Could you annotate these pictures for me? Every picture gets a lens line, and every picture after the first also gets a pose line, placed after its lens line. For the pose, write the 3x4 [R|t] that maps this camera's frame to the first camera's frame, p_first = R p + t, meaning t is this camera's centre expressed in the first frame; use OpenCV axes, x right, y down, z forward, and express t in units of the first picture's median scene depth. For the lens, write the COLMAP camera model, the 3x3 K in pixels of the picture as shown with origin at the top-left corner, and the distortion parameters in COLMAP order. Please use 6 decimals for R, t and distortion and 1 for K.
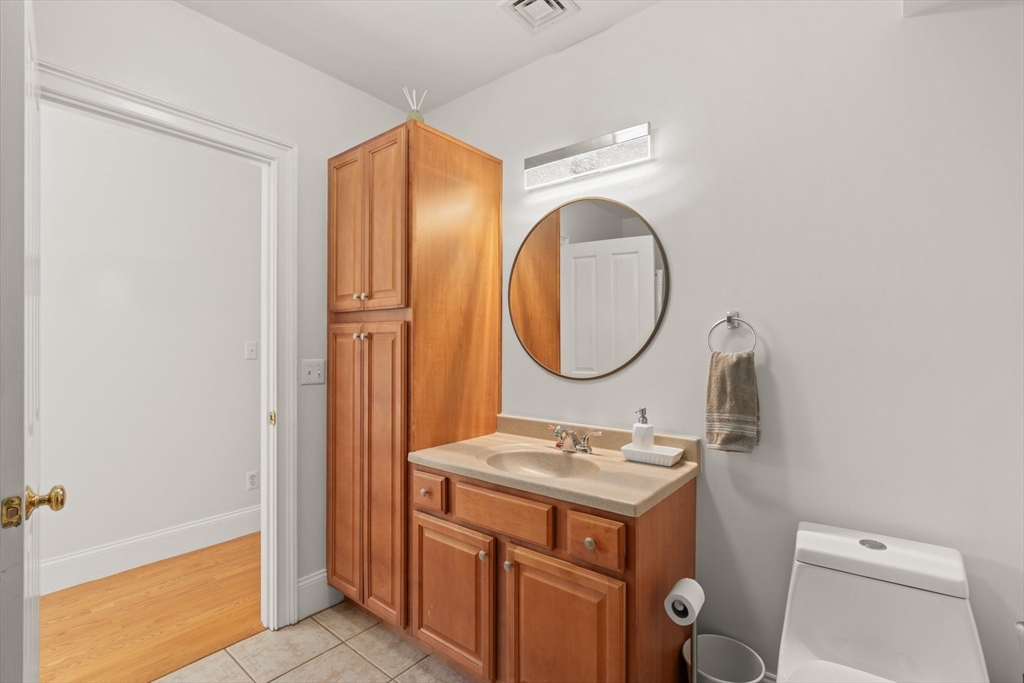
lens RADIAL K [[461.8, 0, 510.9], [0, 461.8, 341.1], [0, 0, 1]] dist [-0.001664, 0.000301]
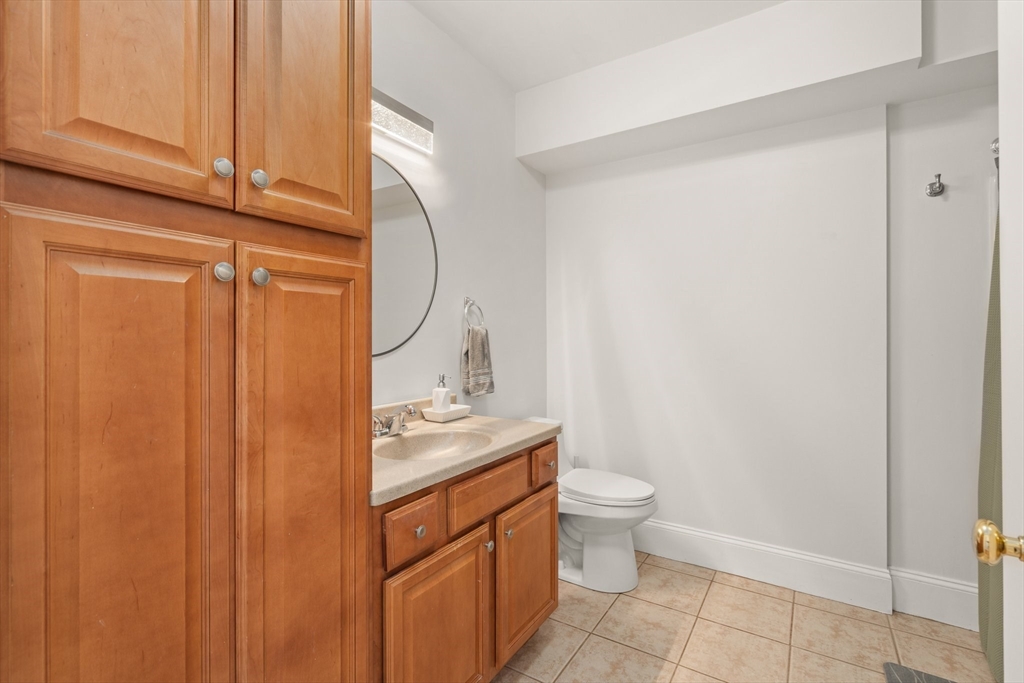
lens RADIAL K [[461.8, 0, 510.9], [0, 461.8, 341.1], [0, 0, 1]] dist [-0.001664, 0.000301]
pose [[-0.110867, -0.005465, 0.993820, -0.865304], [-0.000974, 0.999985, 0.005390, 0.056598], [-0.993835, -0.000370, -0.110871, 0.963495]]
